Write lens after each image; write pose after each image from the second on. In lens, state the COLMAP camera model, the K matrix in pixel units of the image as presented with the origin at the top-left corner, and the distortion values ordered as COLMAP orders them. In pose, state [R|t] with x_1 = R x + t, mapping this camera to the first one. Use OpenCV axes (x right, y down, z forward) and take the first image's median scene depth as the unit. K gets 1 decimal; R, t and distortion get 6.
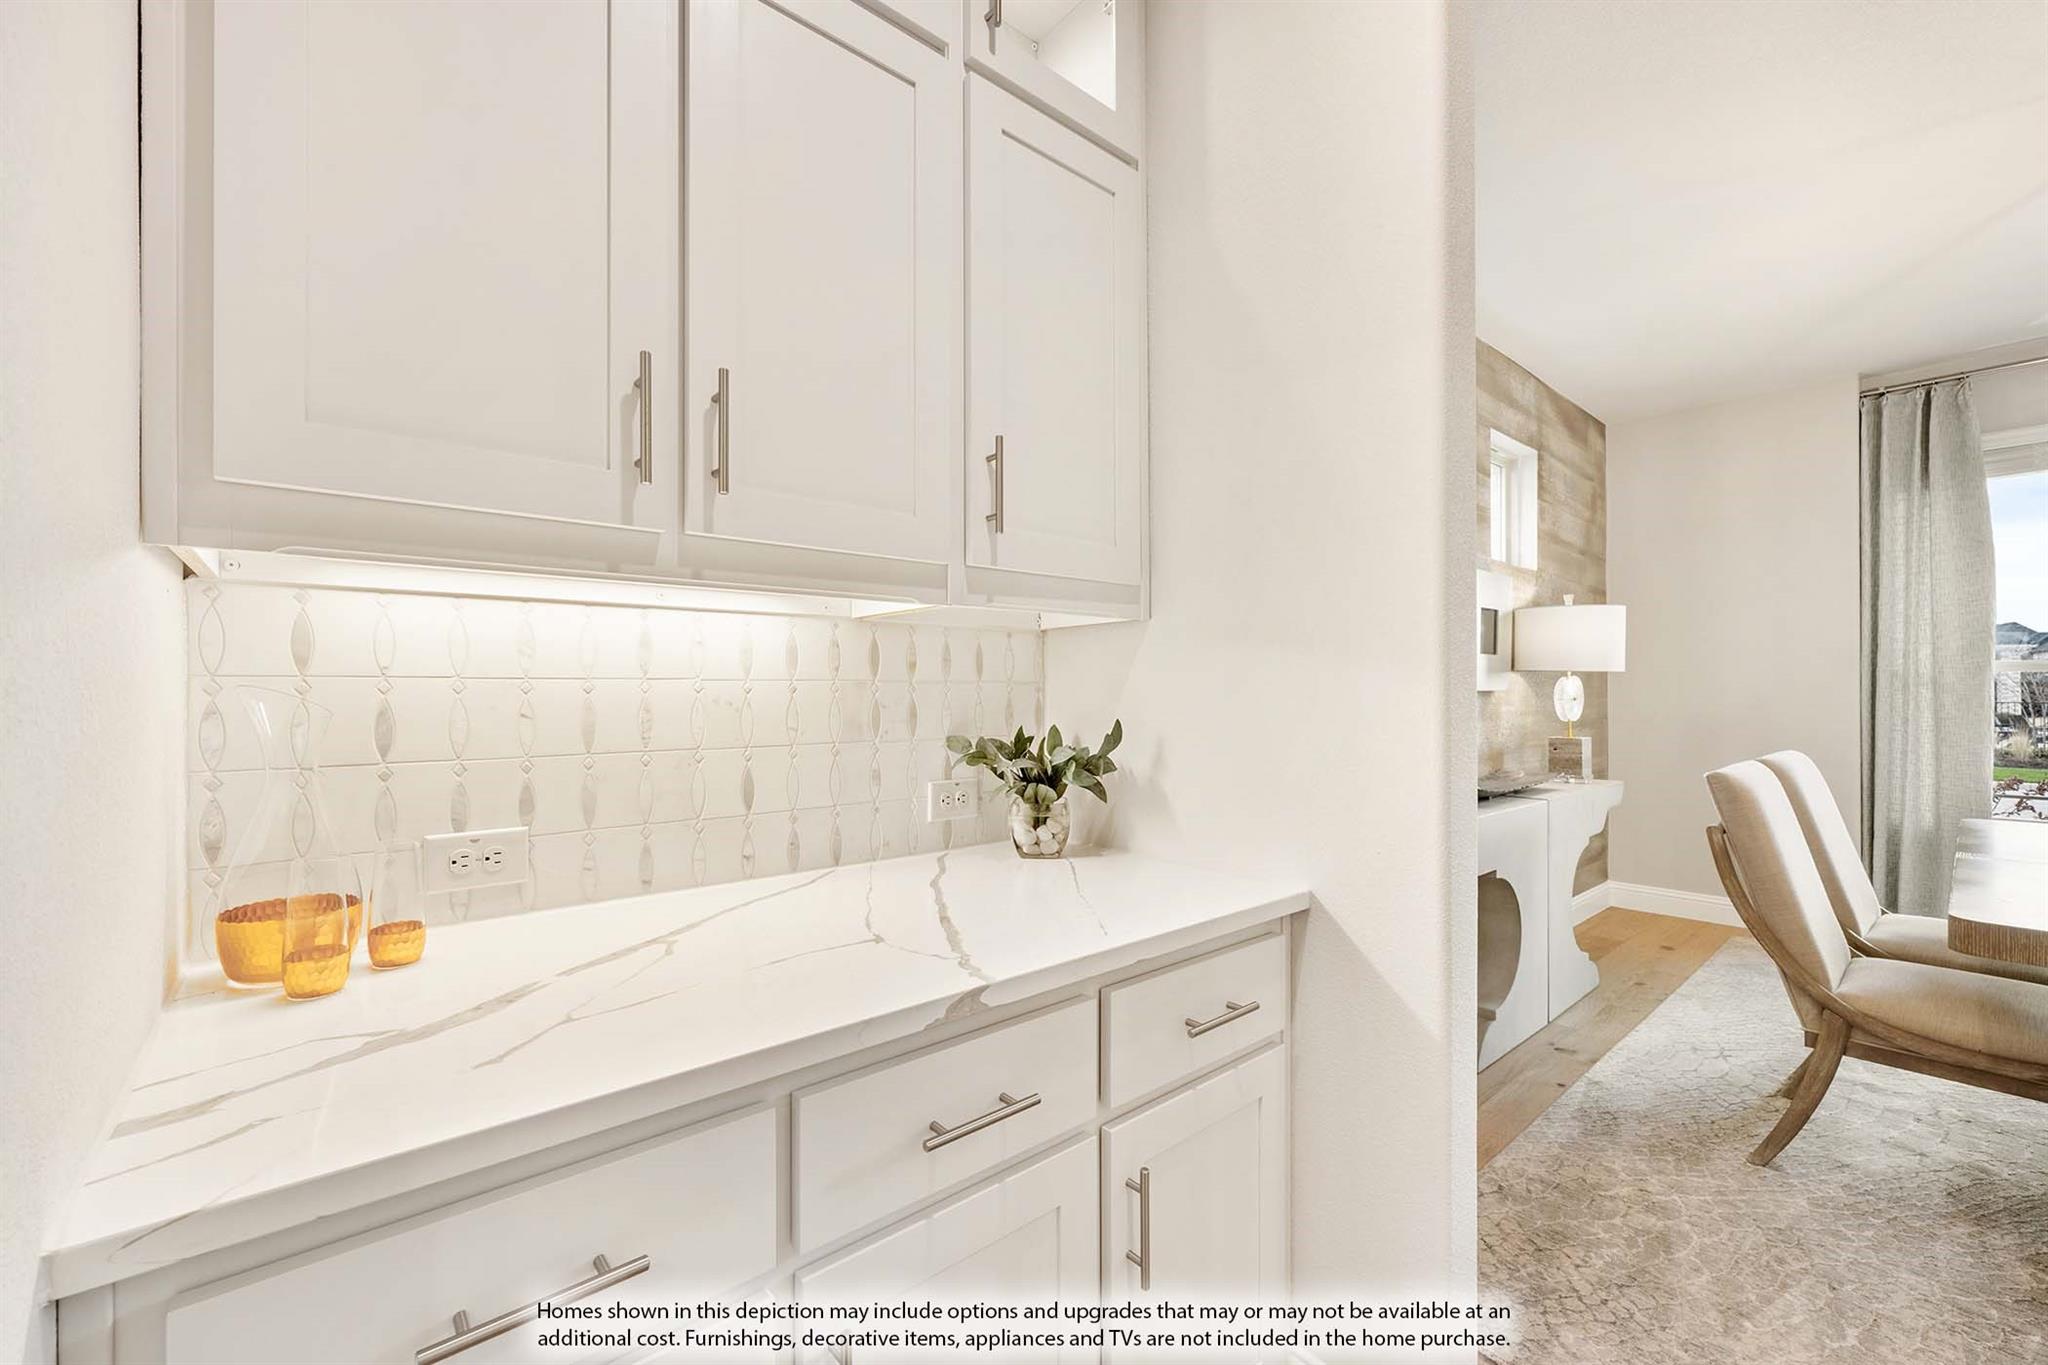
lens RADIAL K [[824.7, 0, 1032.7], [0, 824.7, 684.3], [0, 0, 1]] dist [-0.002659, 0.000025]
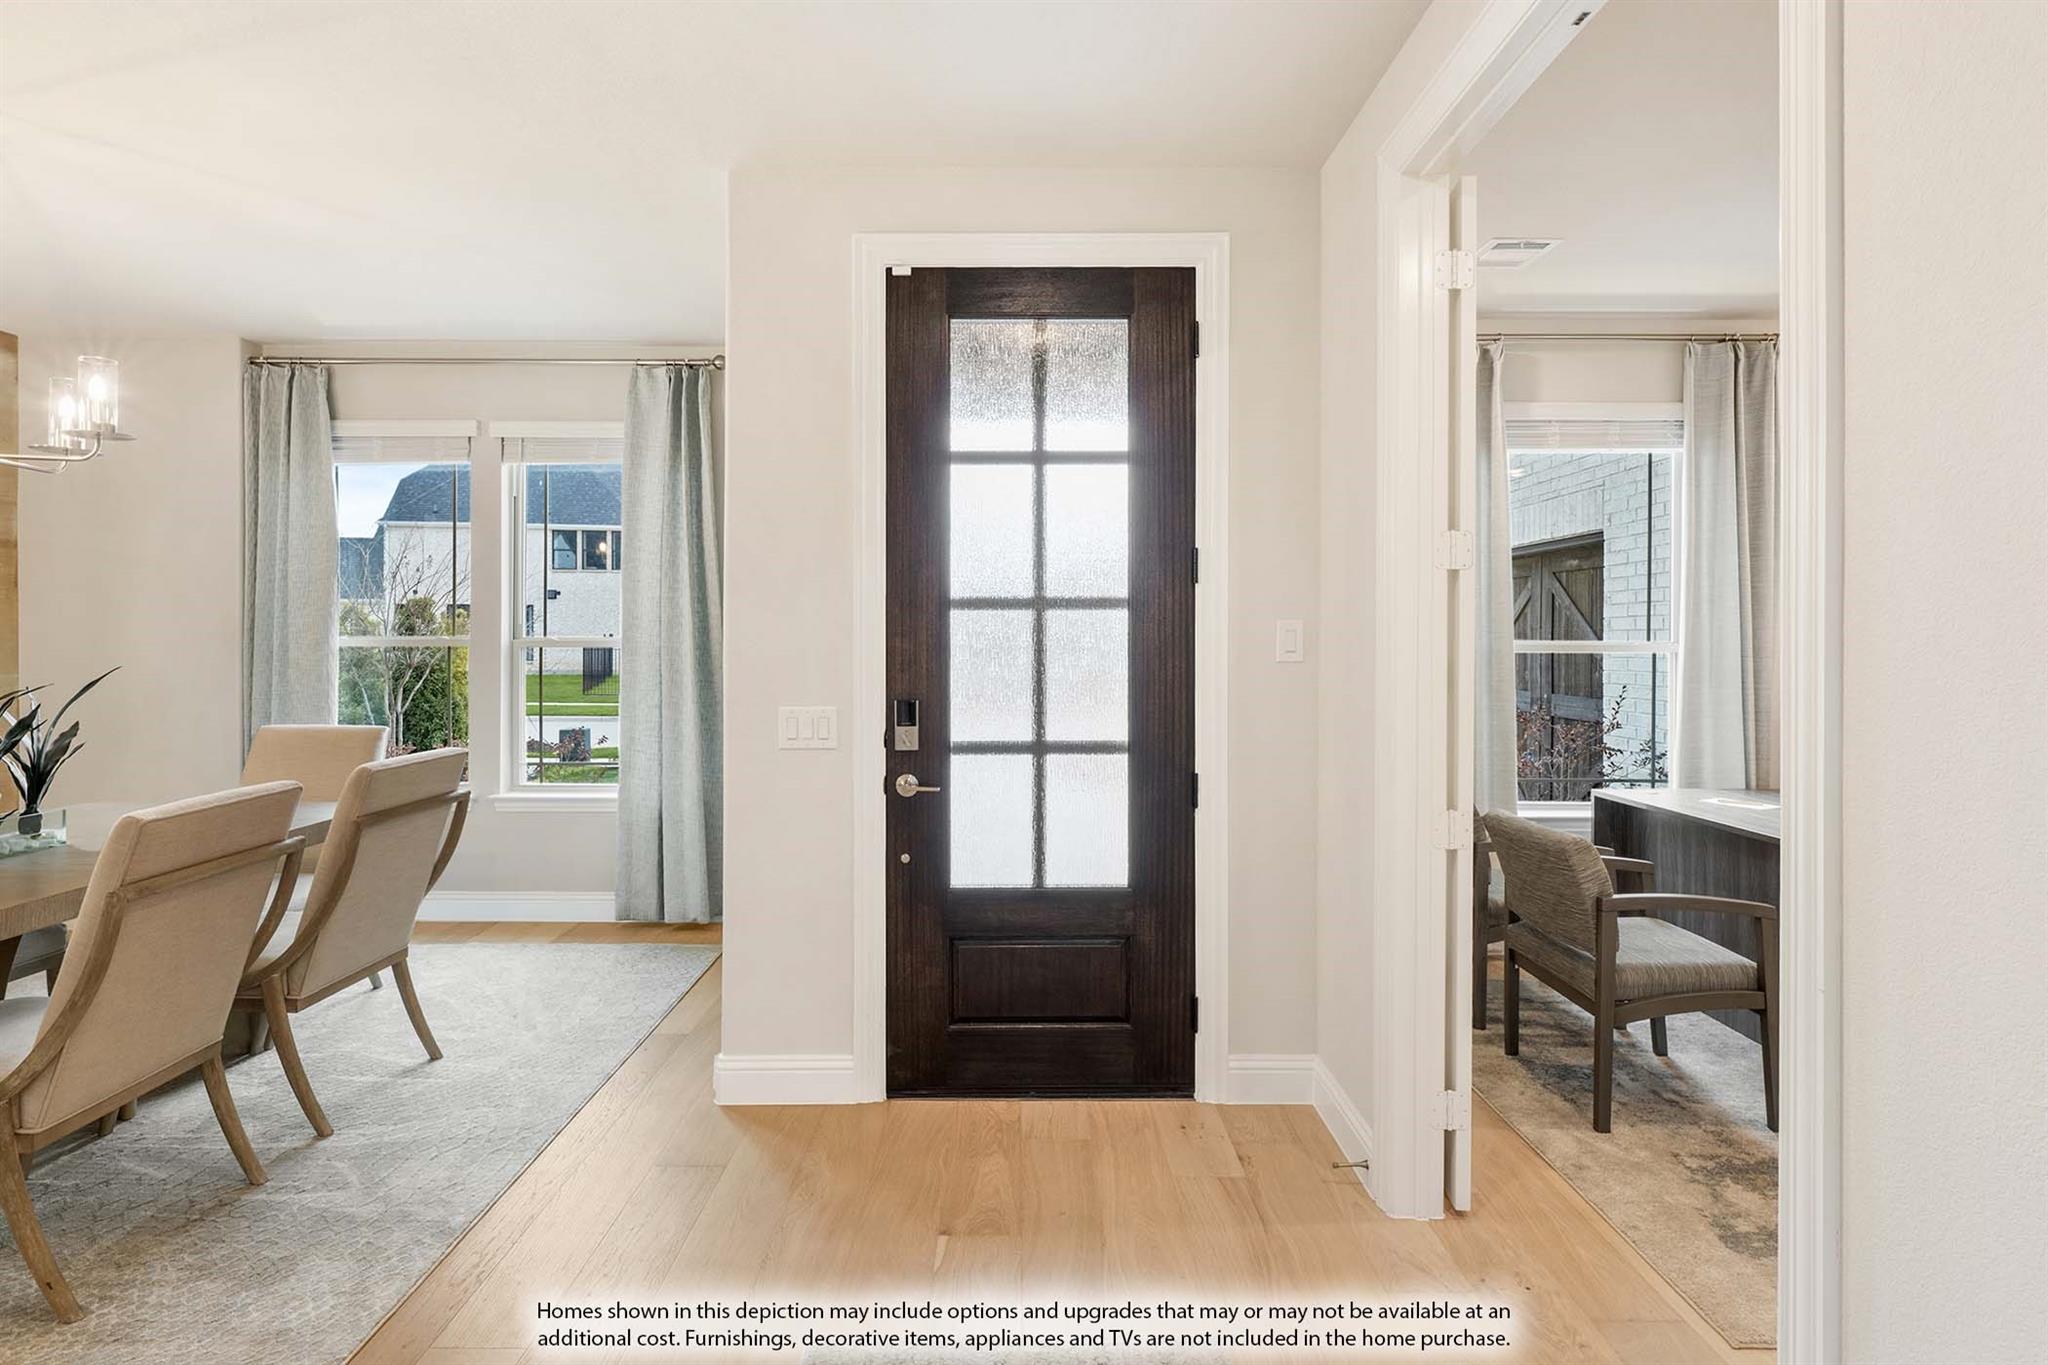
lens RADIAL K [[971.2, 0, 1002.2], [0, 971.2, 660.5], [0, 0, 1]] dist [-0.002270, -0.000398]
pose [[0.648331, -0.006632, 0.761330, 0.737497], [-0.005032, 0.999903, 0.012995, -0.015860], [-0.761342, -0.012256, 0.648234, -0.439904]]
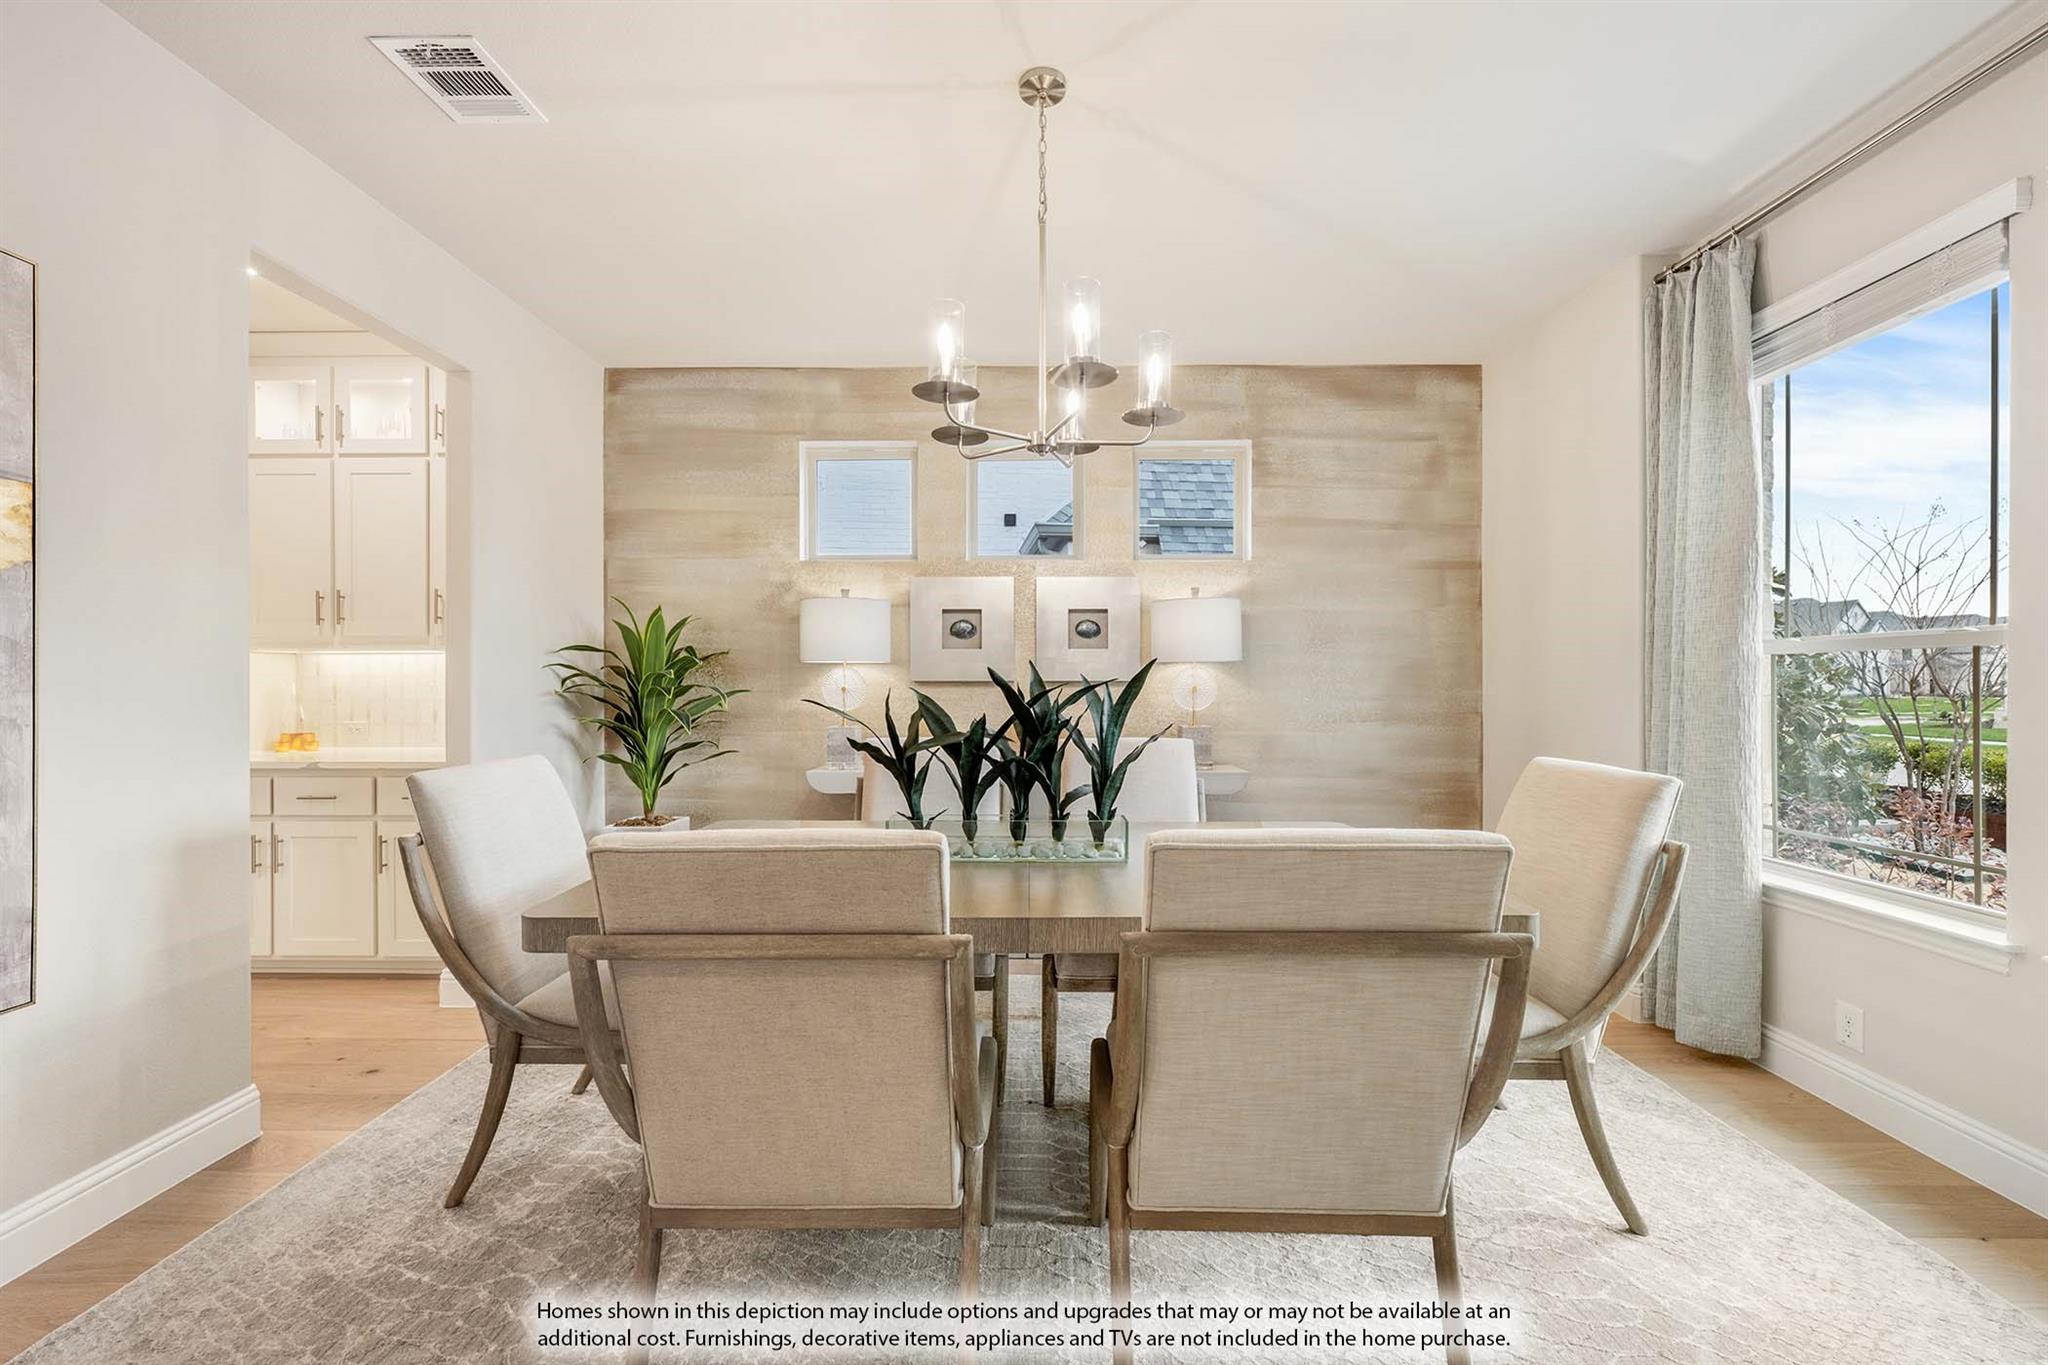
lens RADIAL K [[824.7, 0, 1032.7], [0, 824.7, 684.3], [0, 0, 1]] dist [-0.002659, 0.000025]
pose [[0.759010, -0.001726, -0.651077, 1.103681], [0.004870, 0.999984, 0.003027, 0.007790], [0.651061, -0.005468, 0.759006, 0.072694]]
